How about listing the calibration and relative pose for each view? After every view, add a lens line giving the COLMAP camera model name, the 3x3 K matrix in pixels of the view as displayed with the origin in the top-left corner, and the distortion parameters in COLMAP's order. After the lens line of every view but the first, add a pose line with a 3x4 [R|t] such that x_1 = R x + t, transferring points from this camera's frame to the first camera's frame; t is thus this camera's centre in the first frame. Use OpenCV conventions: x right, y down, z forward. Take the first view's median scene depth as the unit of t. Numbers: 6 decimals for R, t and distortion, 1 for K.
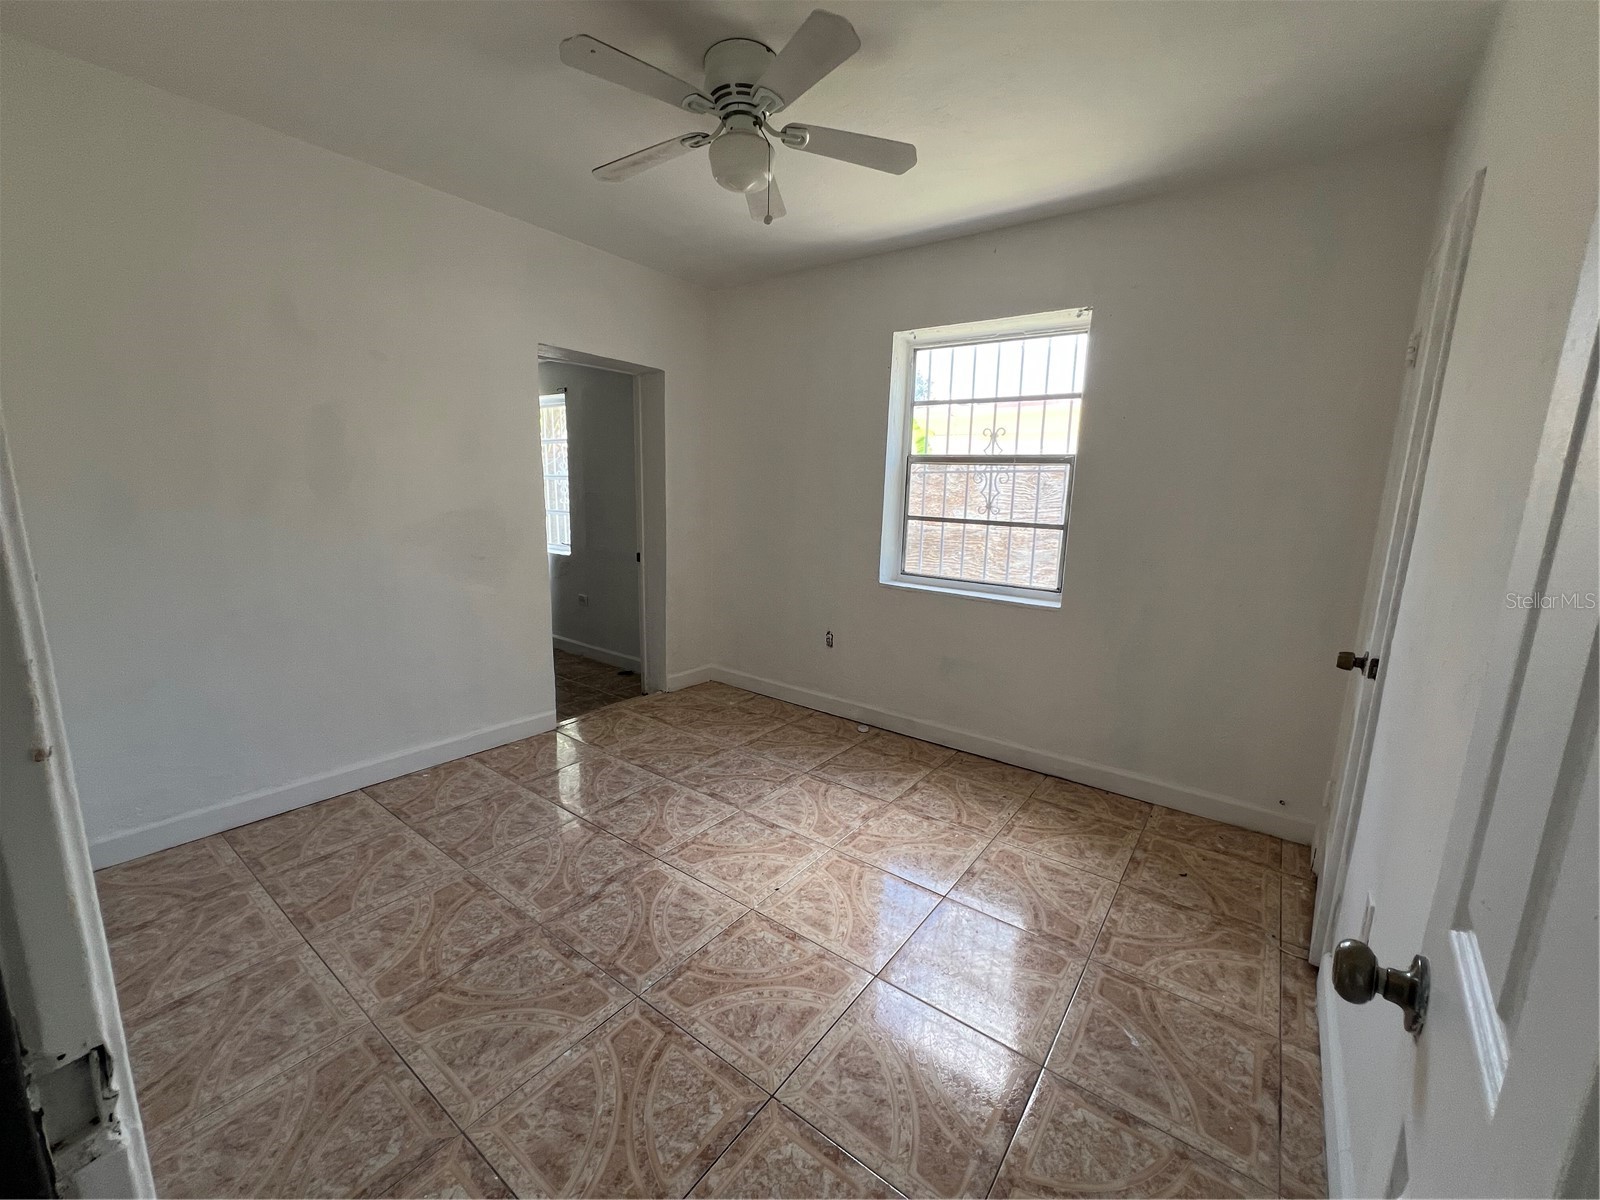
lens RADIAL K [[642.0, 0, 795.7], [0, 642.0, 608.1], [0, 0, 1]] dist [-0.003795, 0.001884]
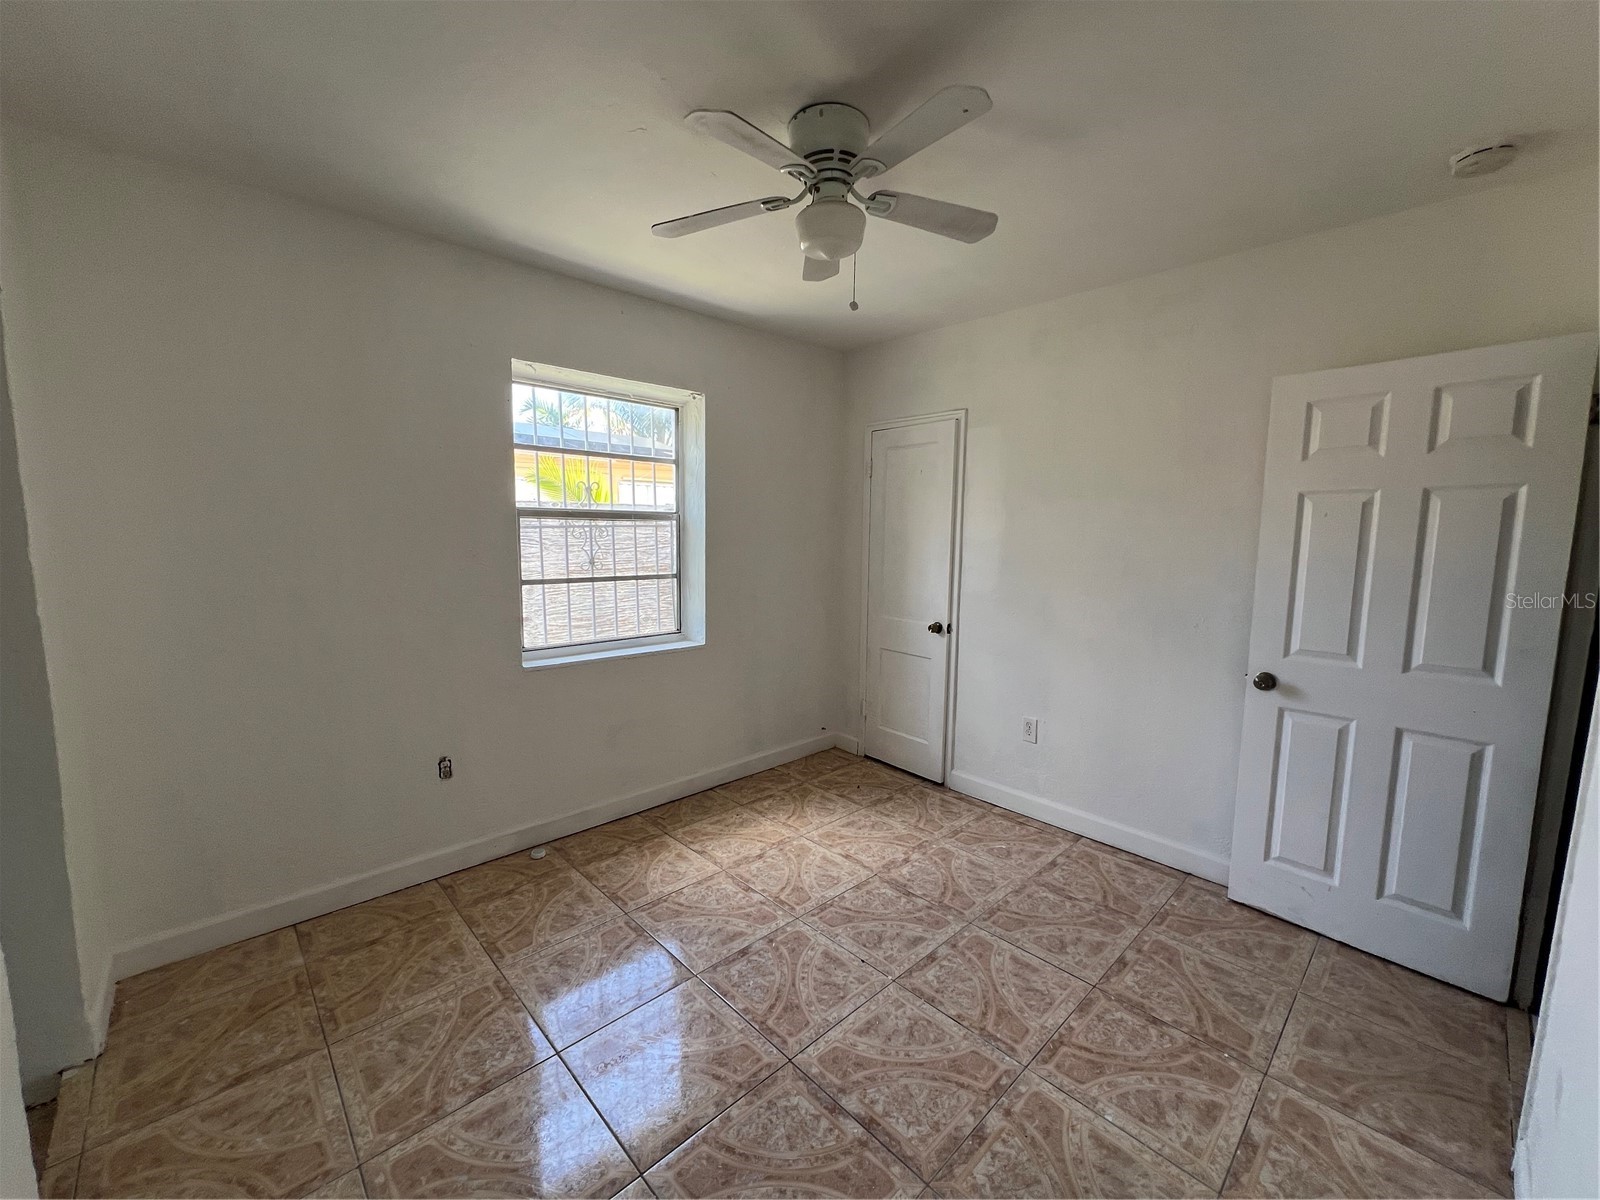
lens RADIAL K [[642.0, 0, 813.5], [0, 642.0, 604.7], [0, 0, 1]] dist [-0.003795, 0.001884]
pose [[0.155928, -0.145248, 0.977031, -0.776933], [0.174919, 0.977557, 0.117410, -0.196141], [-0.972157, 0.152594, 0.177835, 0.671426]]
